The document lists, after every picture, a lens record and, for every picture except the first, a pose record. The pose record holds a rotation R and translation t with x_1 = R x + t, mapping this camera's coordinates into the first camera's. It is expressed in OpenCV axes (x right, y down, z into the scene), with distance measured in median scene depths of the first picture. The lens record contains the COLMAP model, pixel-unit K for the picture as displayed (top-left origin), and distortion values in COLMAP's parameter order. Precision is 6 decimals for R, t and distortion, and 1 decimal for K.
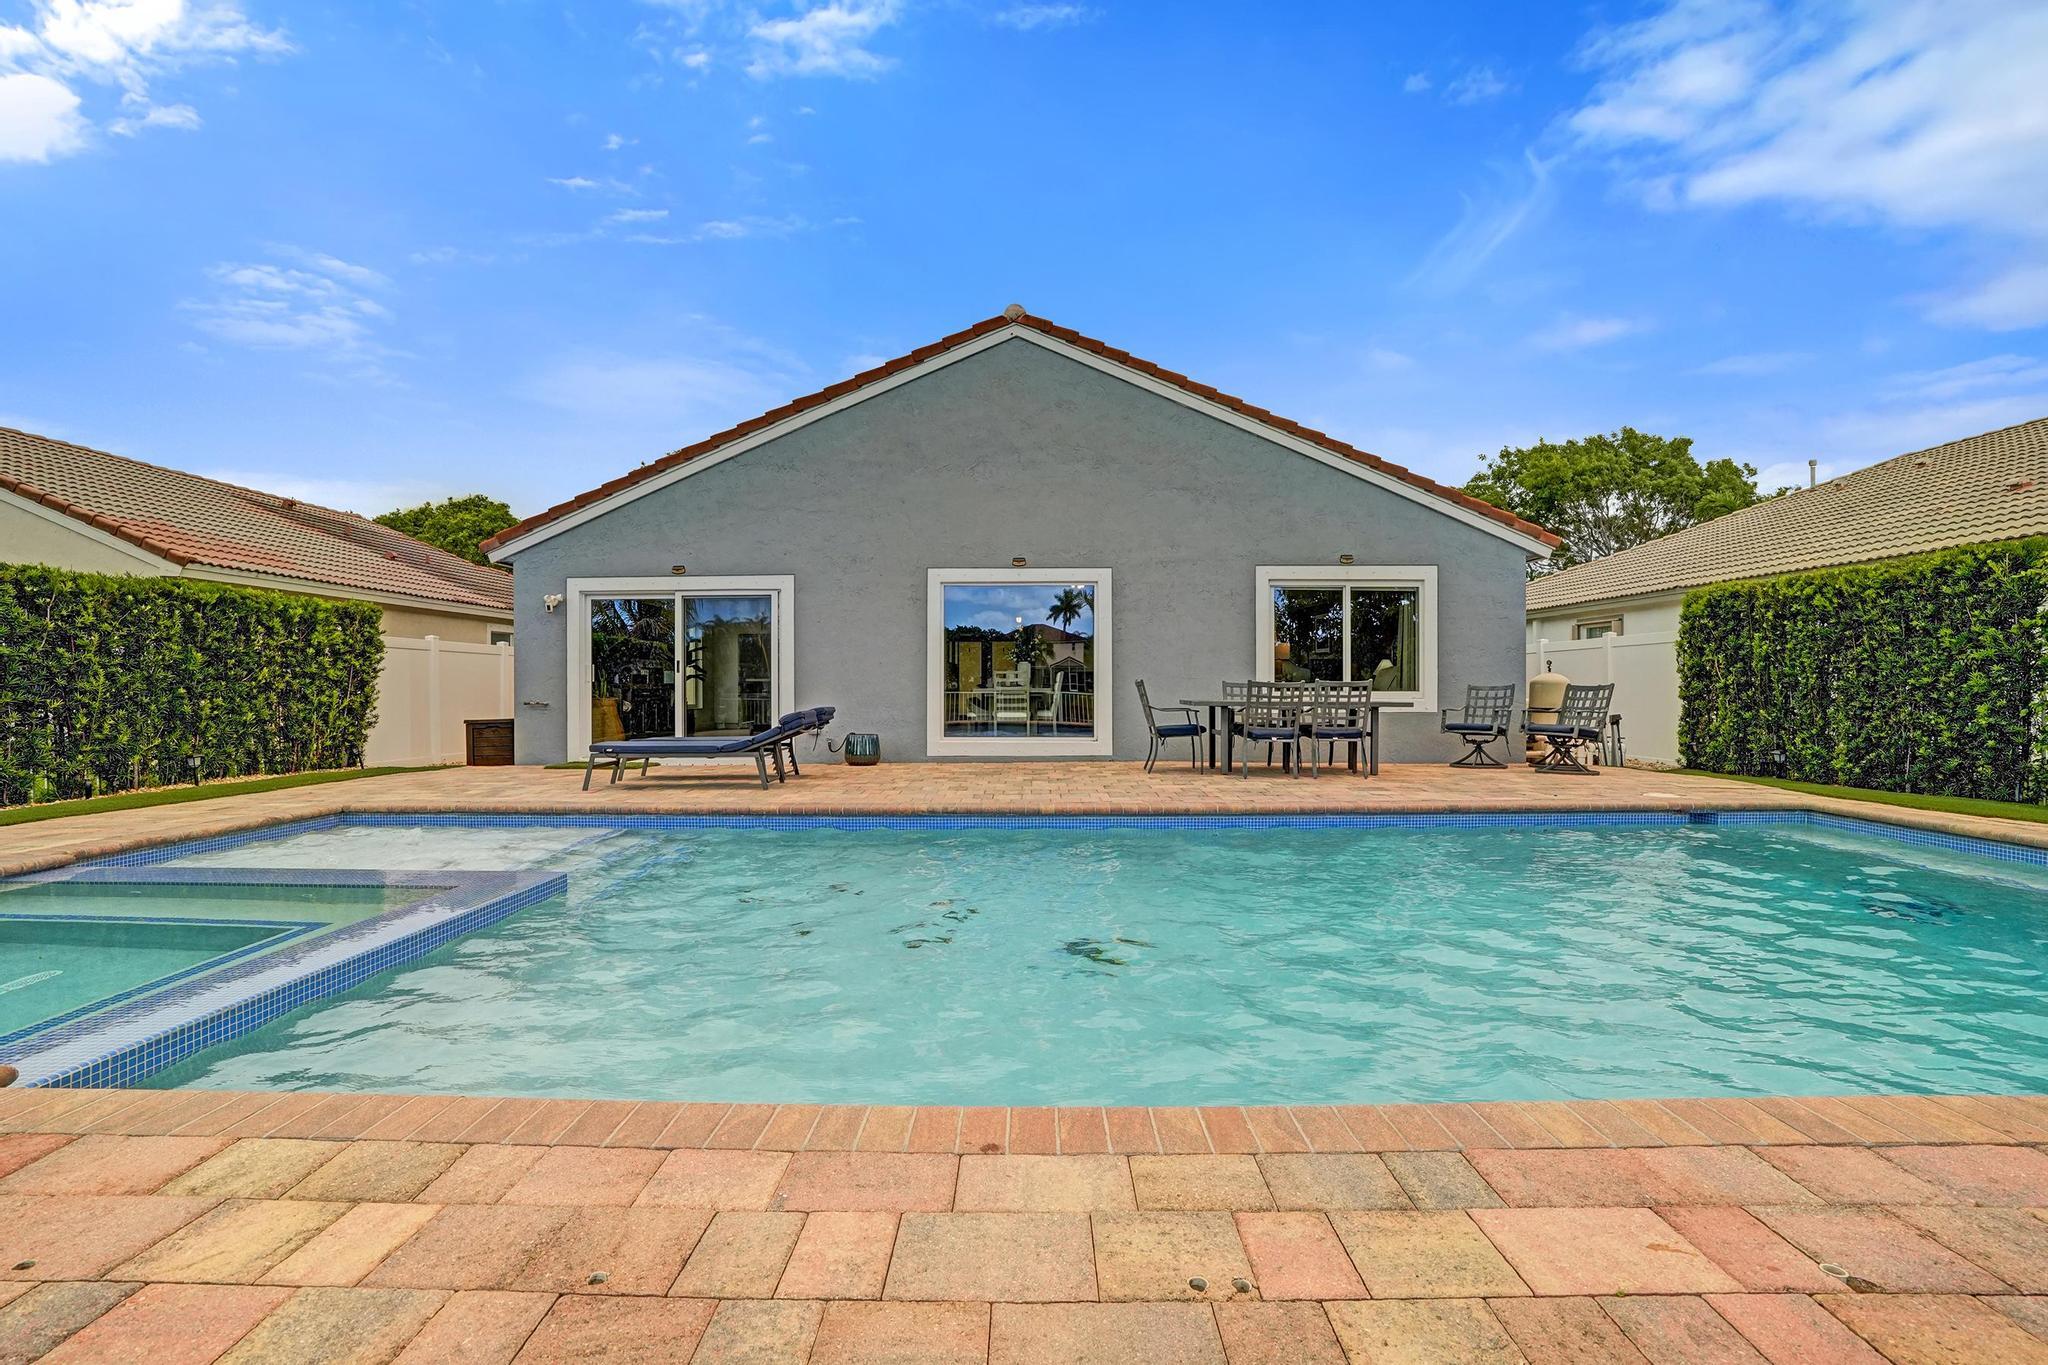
lens RADIAL K [[968.6, 0, 1024.0], [0, 968.6, 682.5], [0, 0, 1]] dist [-0.073073, 0.027437]
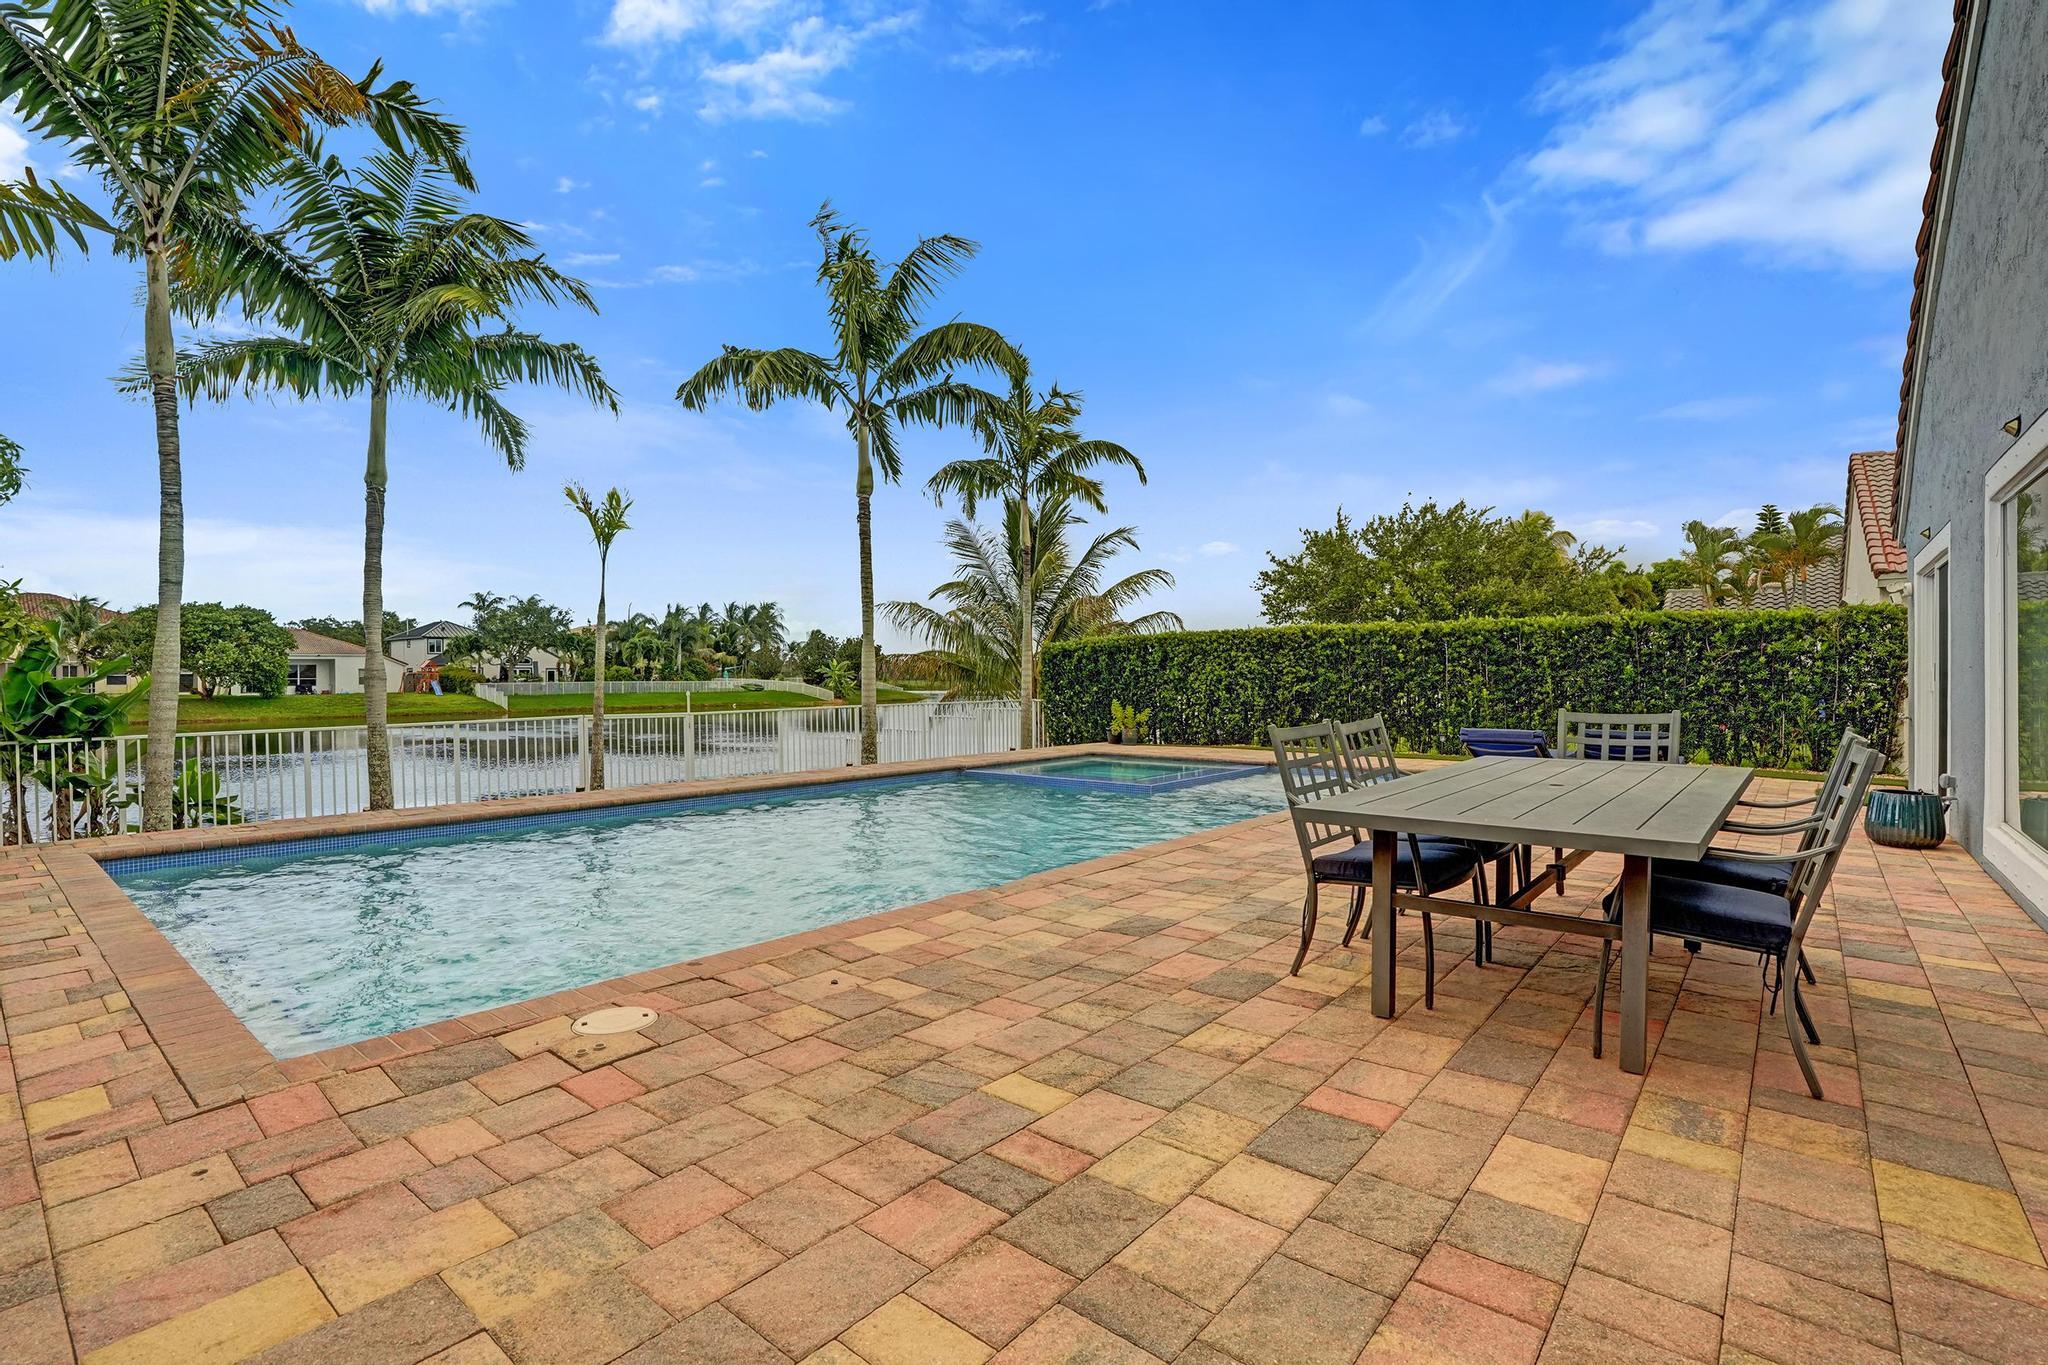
lens RADIAL K [[968.6, 0, 1024.0], [0, 968.6, 682.5], [0, 0, 1]] dist [-0.073073, 0.027437]
pose [[-0.622348, 0.011352, -0.782658, 0.587613], [0.006674, 0.999935, 0.009196, -0.020456], [0.782712, 0.000500, -0.622384, 0.925539]]
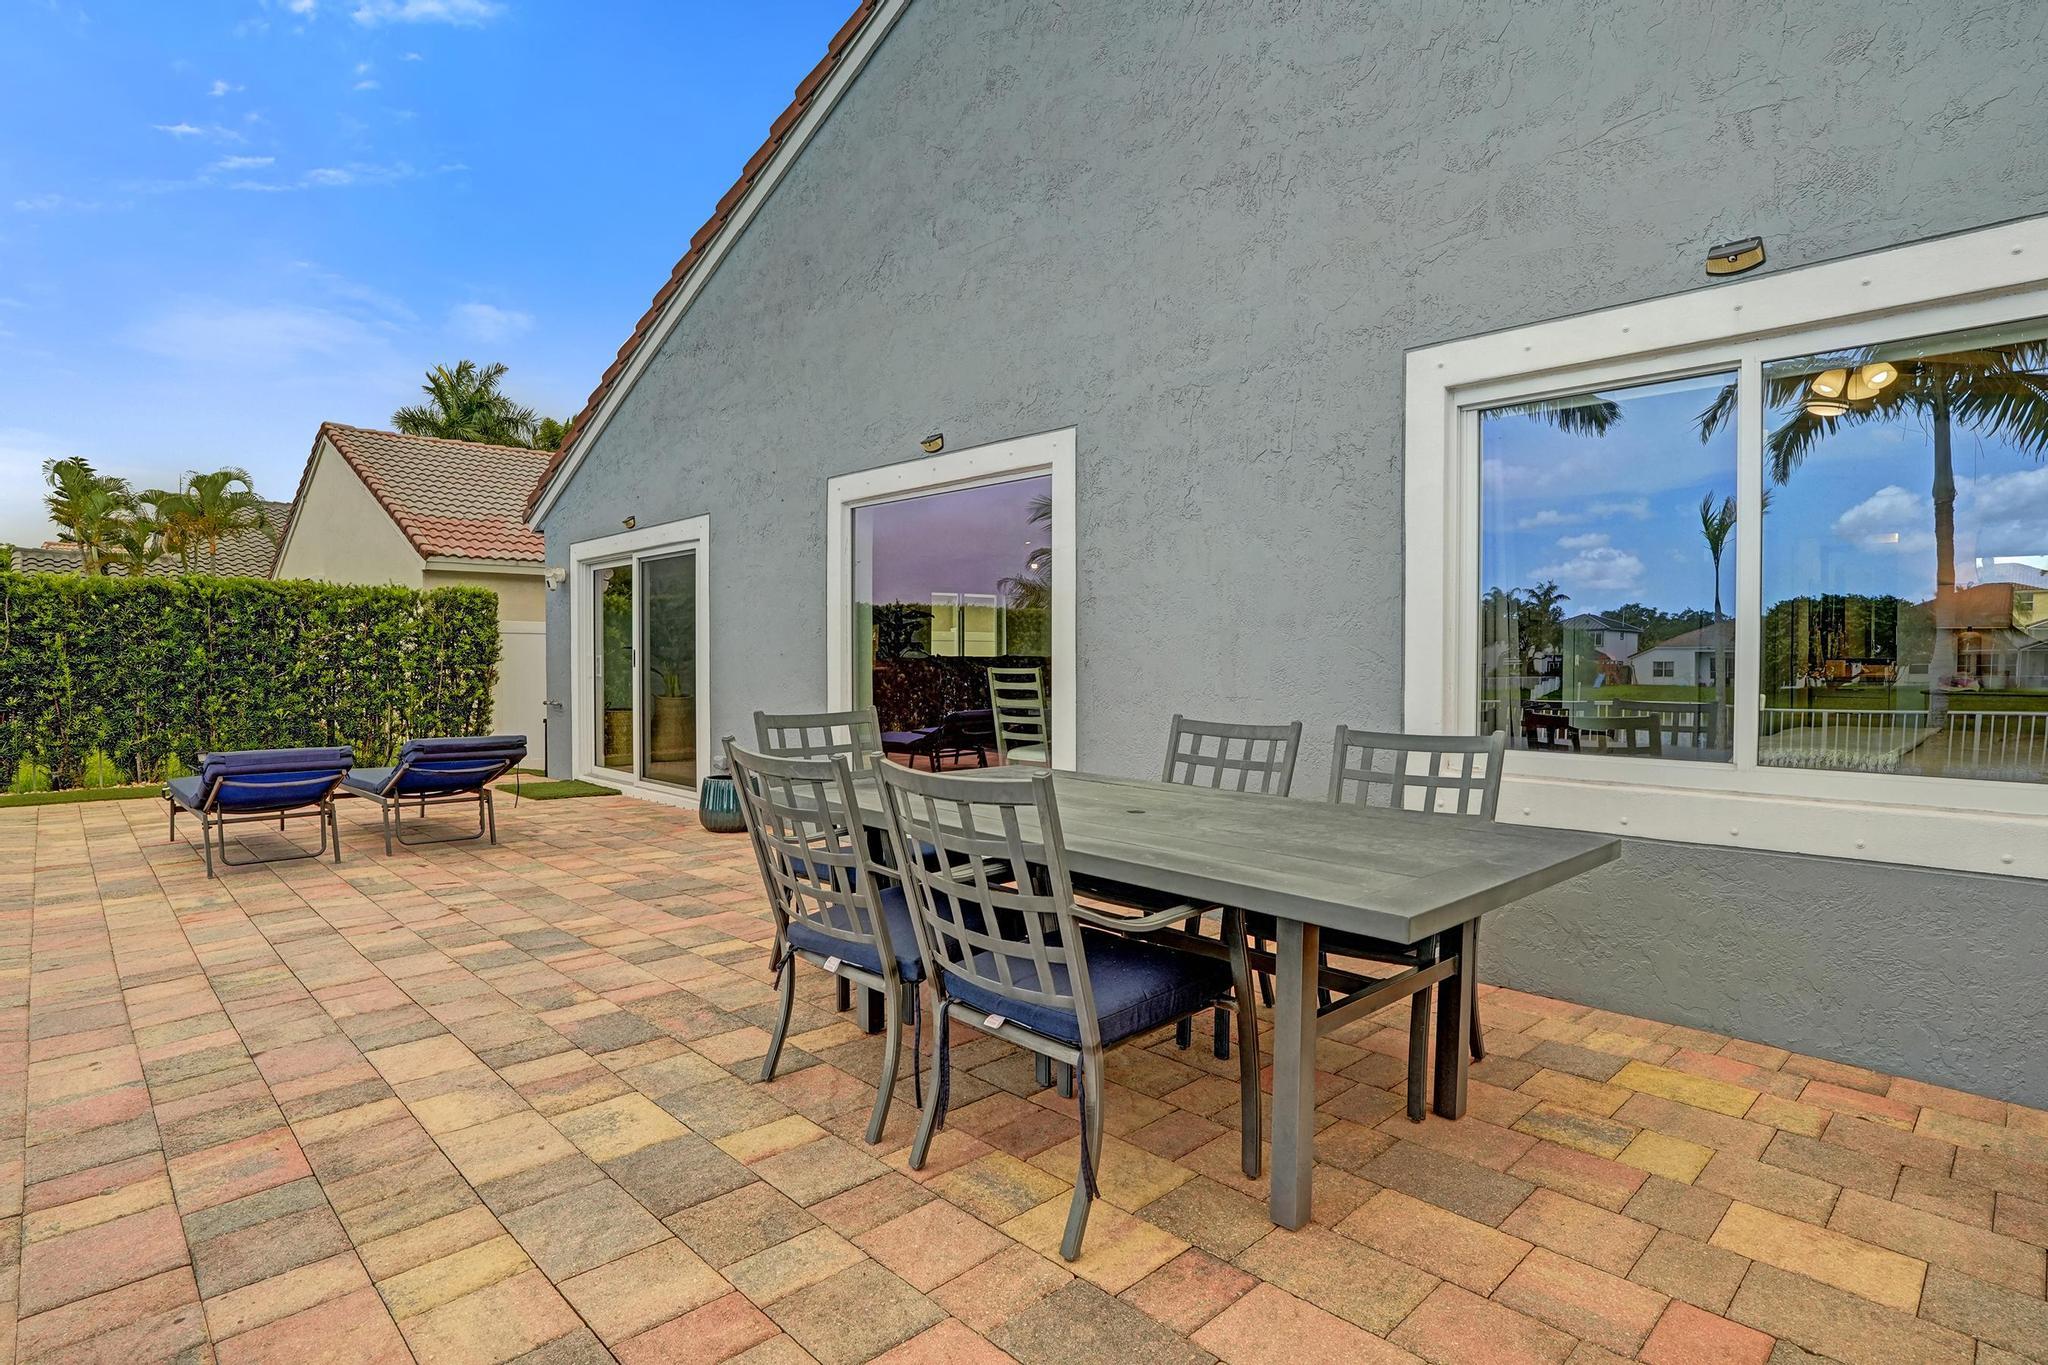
lens RADIAL K [[1038.2, 0, 1020.9], [0, 1038.2, 667.8], [0, 0, 1]] dist [-0.037075, 0.000930]
pose [[0.717350, 0.009475, -0.696648, 0.388556], [0.001515, 0.999884, 0.015159, -0.021070], [0.696711, -0.011930, 0.717253, 0.662816]]
